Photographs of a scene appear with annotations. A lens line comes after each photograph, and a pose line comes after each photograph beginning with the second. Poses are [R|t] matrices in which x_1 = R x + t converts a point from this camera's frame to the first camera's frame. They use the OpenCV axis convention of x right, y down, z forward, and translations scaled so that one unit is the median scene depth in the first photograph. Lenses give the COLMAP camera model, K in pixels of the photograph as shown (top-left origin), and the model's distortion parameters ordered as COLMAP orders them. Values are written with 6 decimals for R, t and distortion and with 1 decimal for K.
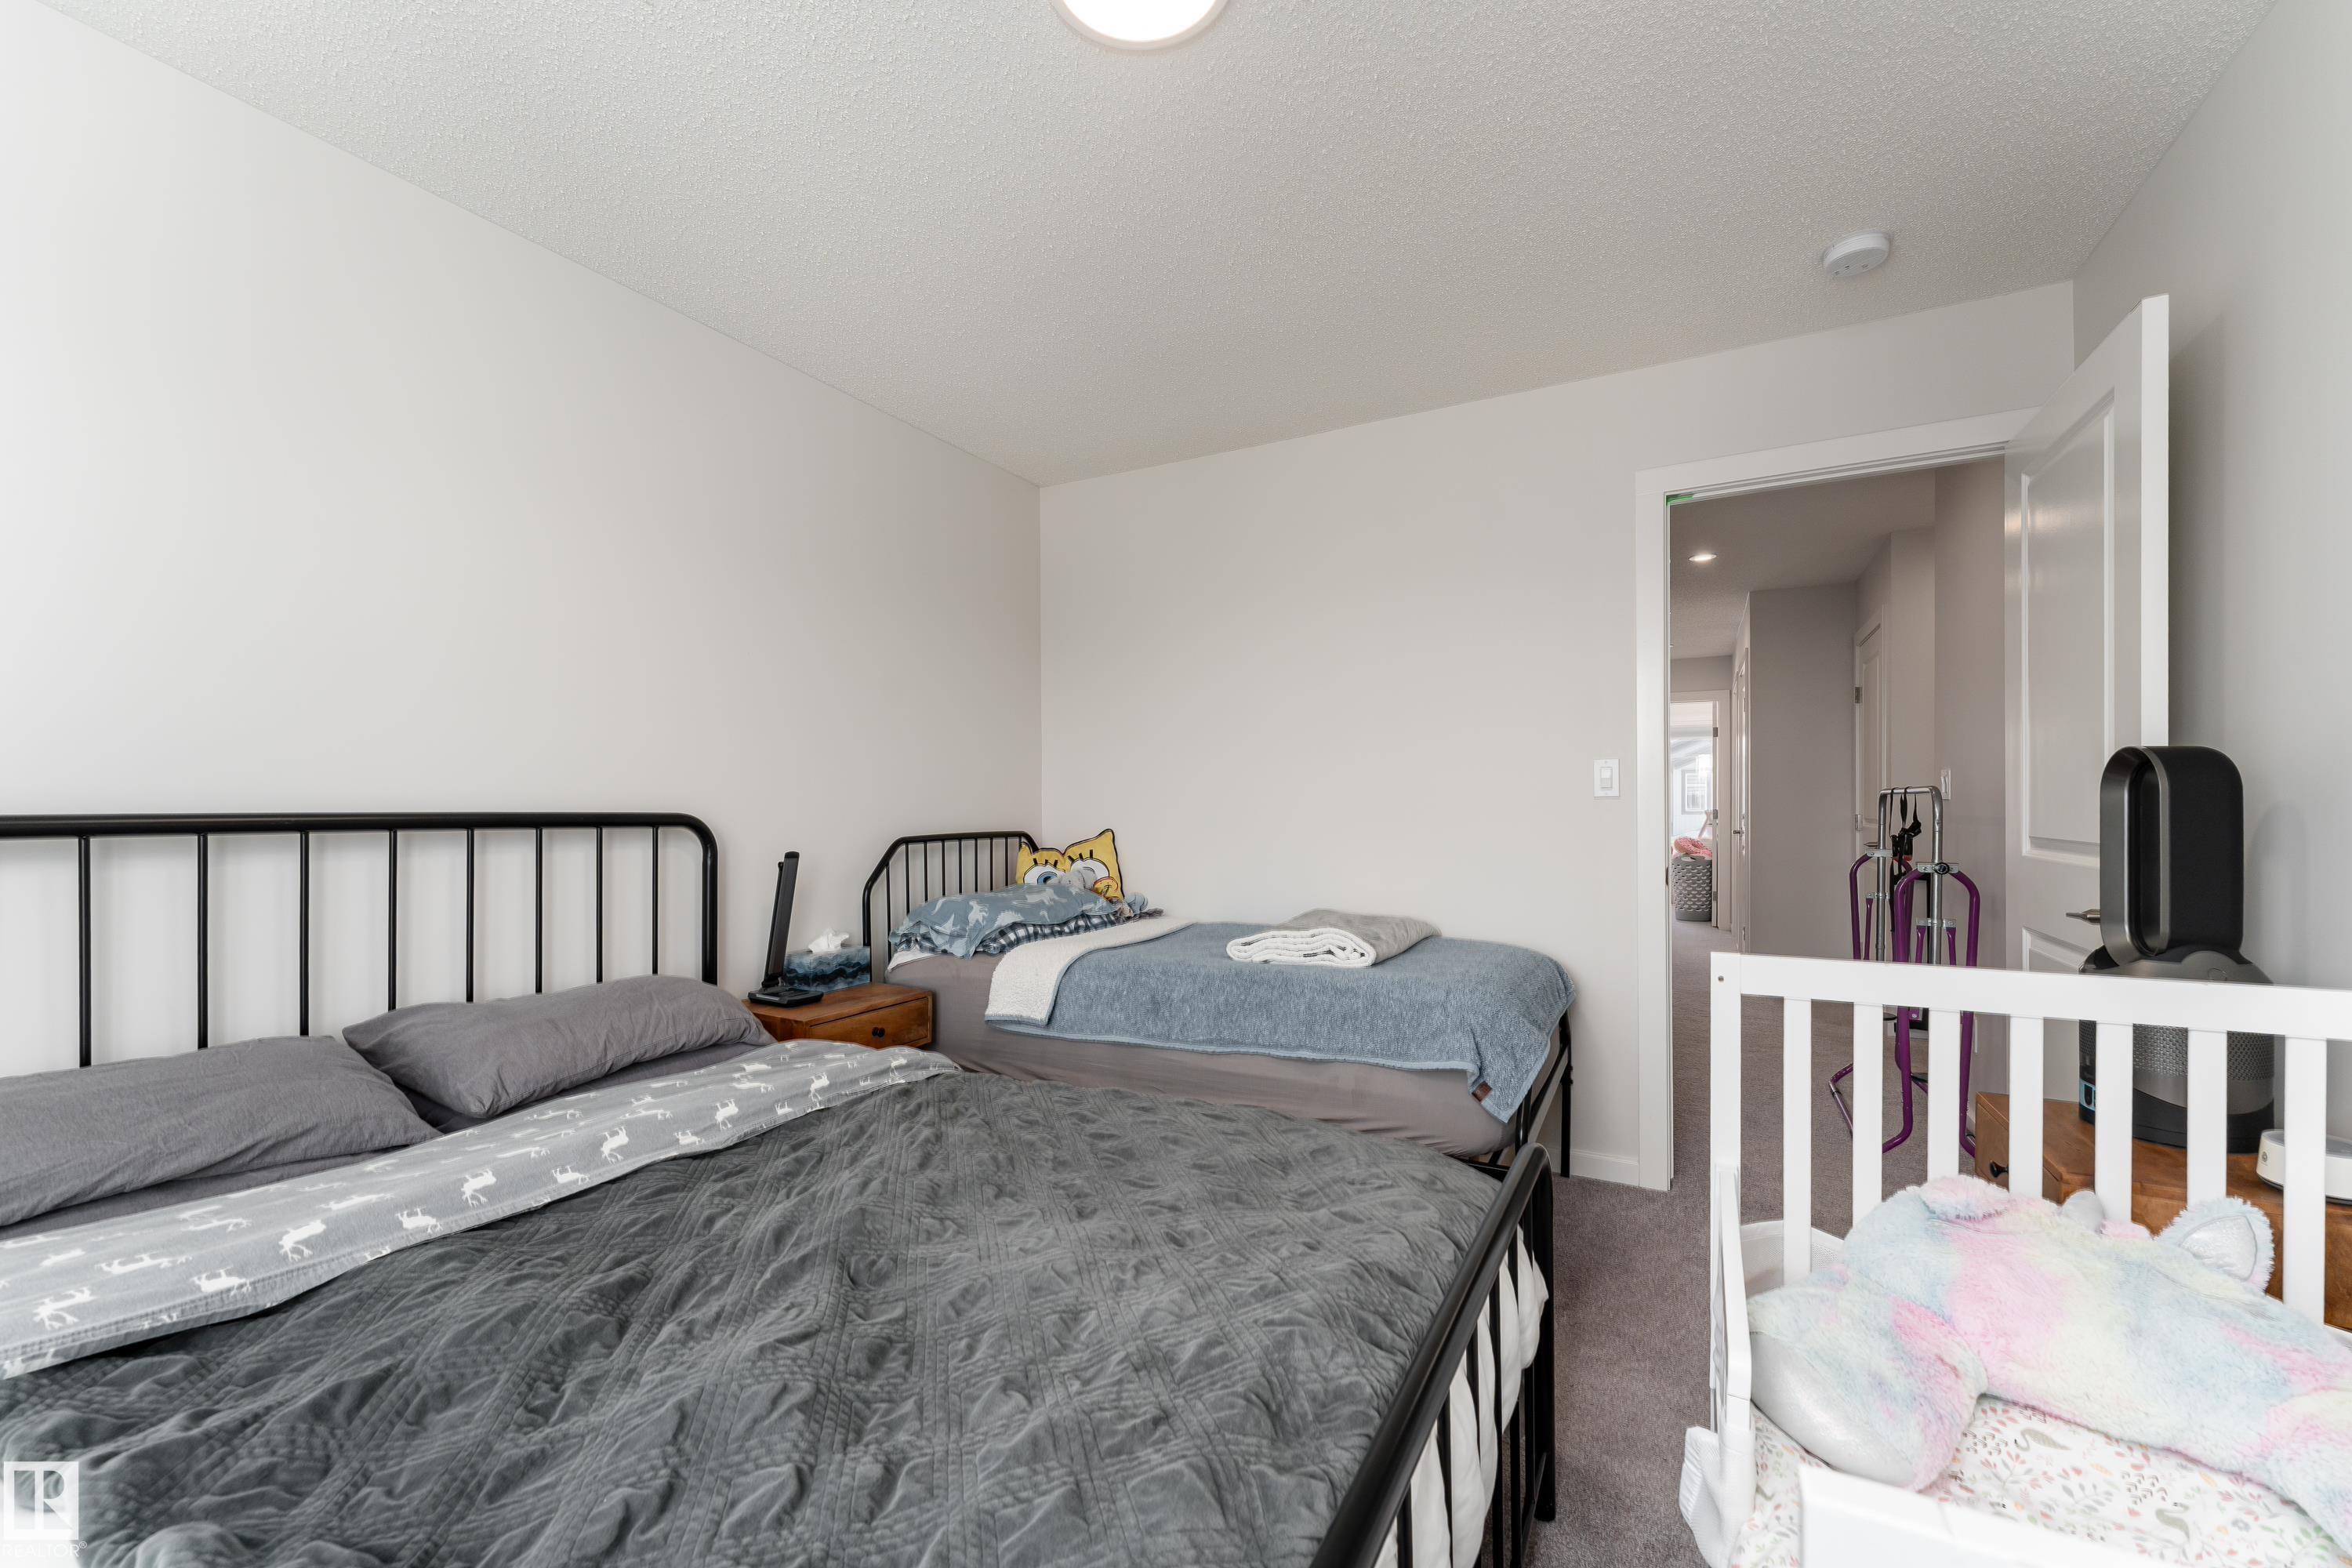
lens RADIAL K [[942.7, 0, 1161.2], [0, 942.7, 797.2], [0, 0, 1]] dist [-0.000585, -0.000280]
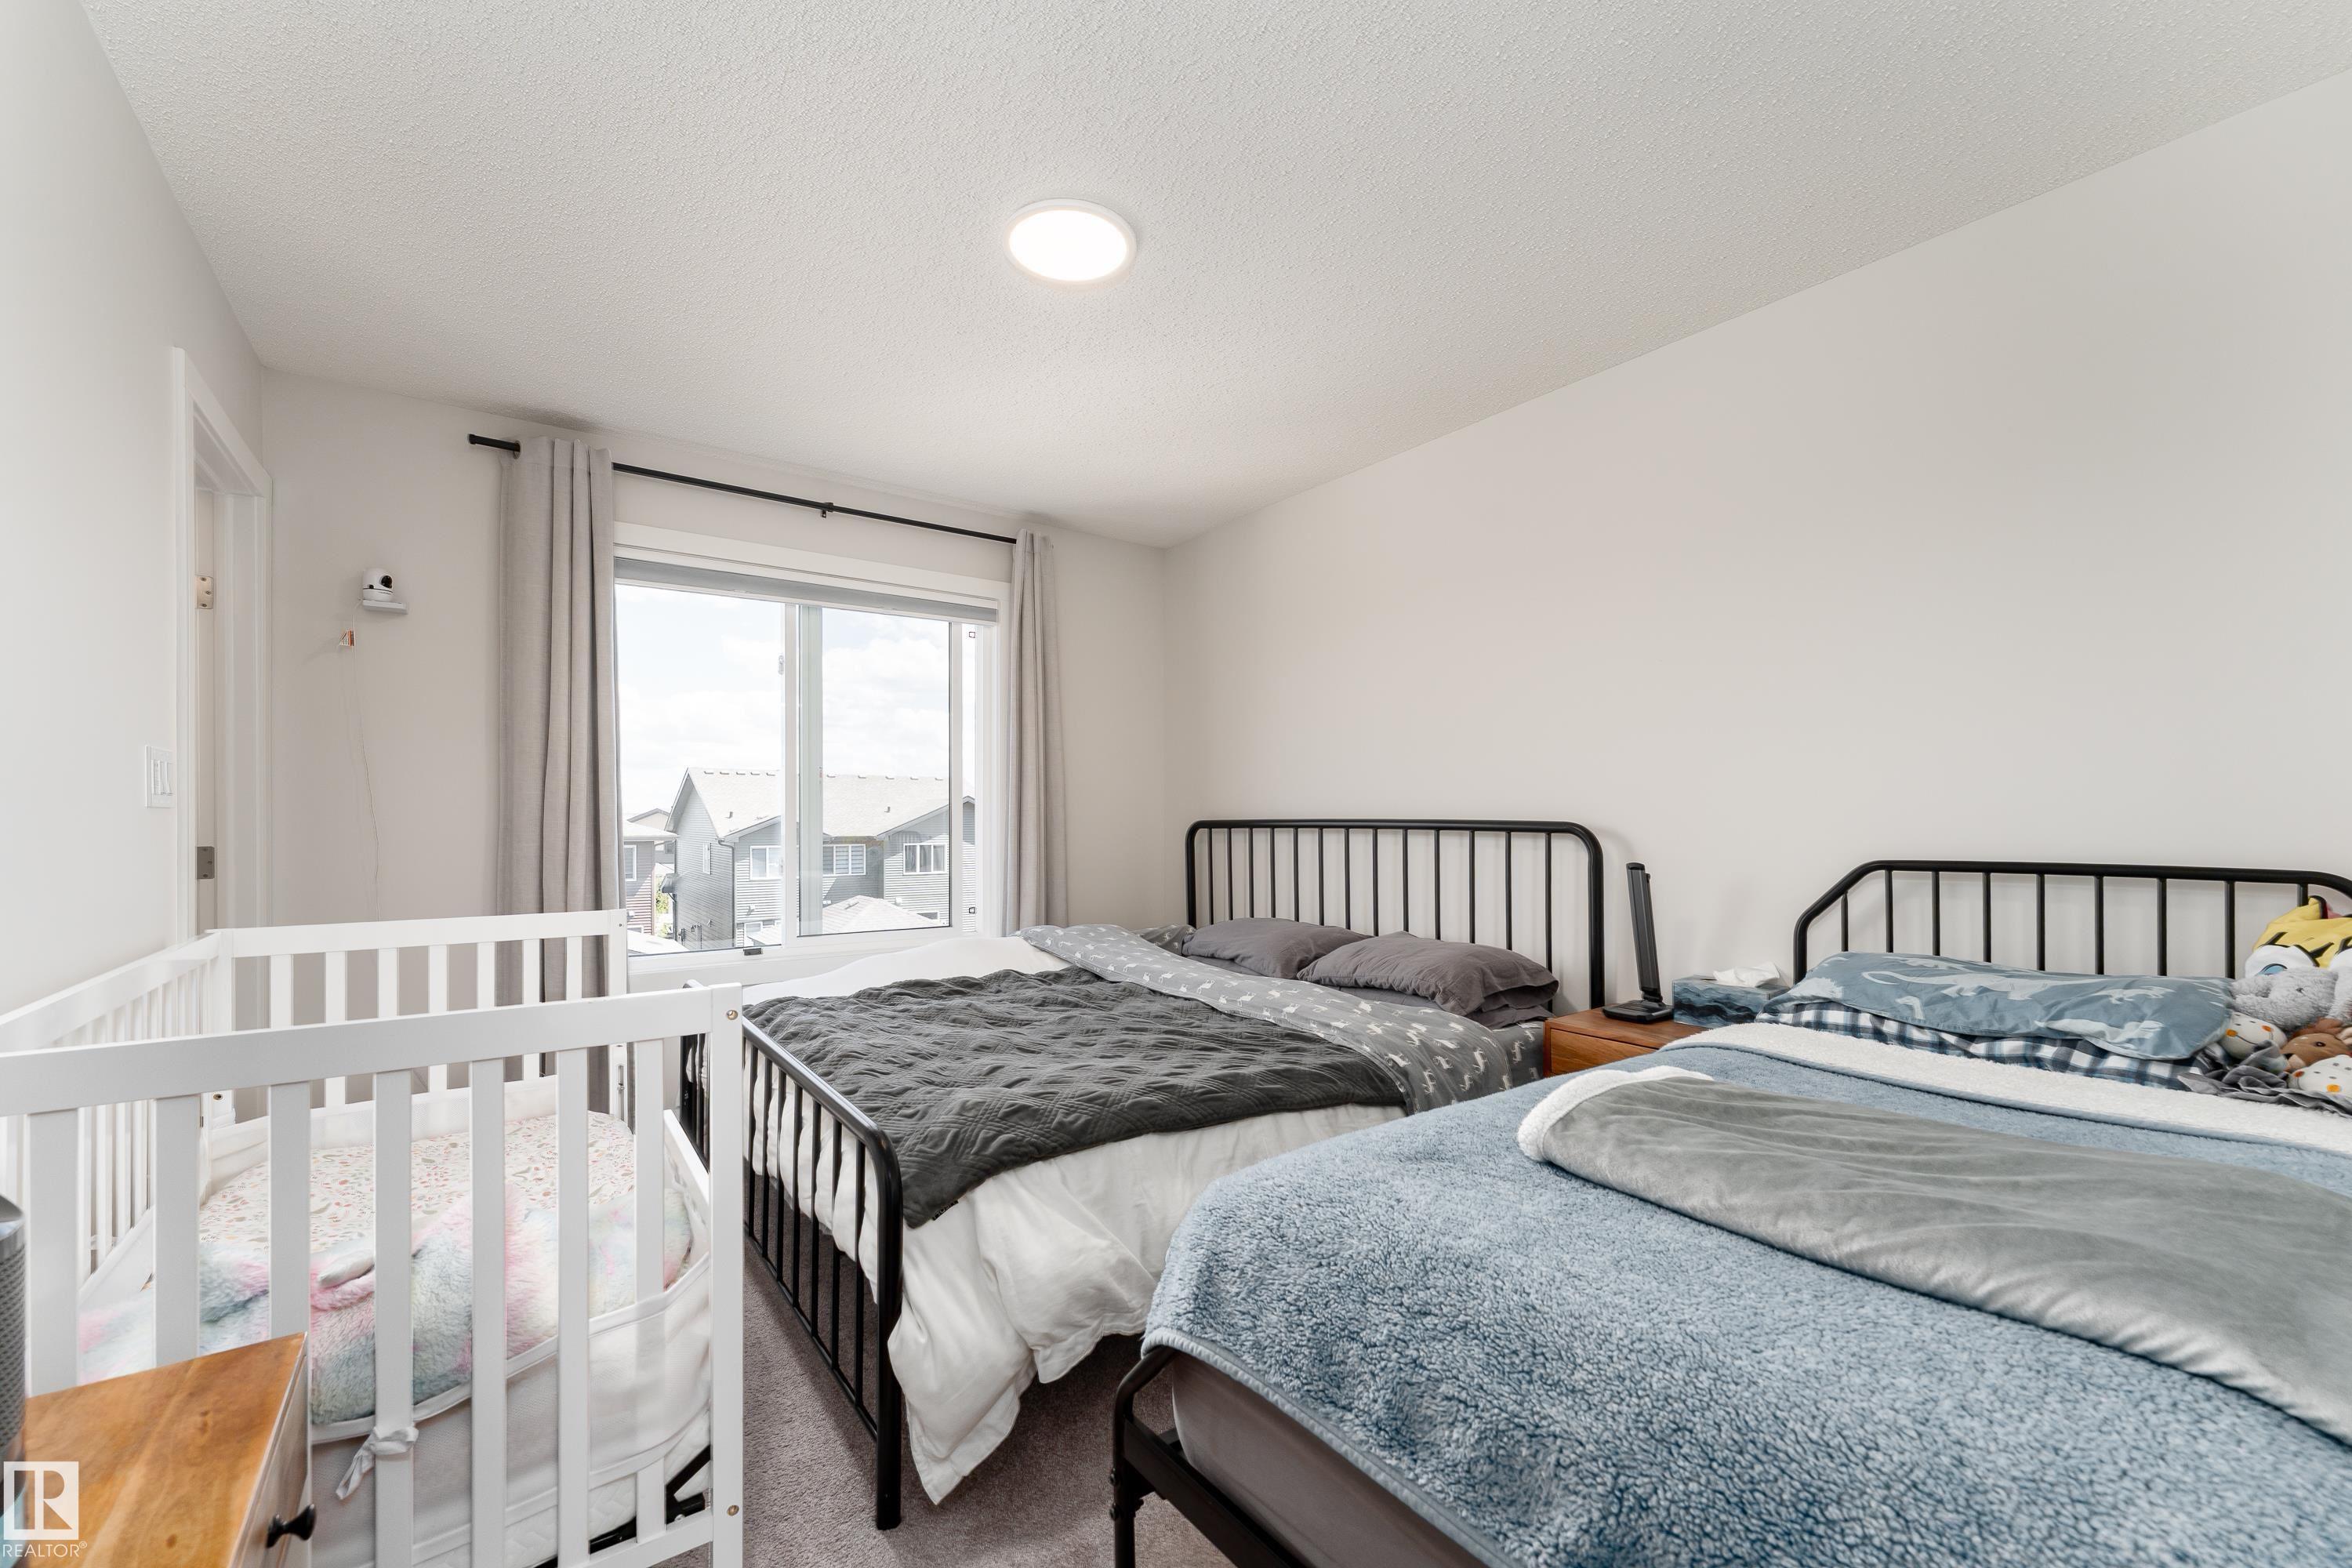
lens RADIAL K [[945.8, 0, 1173.7], [0, 945.8, 798.8], [0, 0, 1]] dist [0.001216, -0.000023]
pose [[-0.418588, -0.016599, -0.908024, 0.725859], [0.005030, 0.999775, -0.020595, 0.009962], [0.908162, -0.013188, -0.418411, 1.018173]]
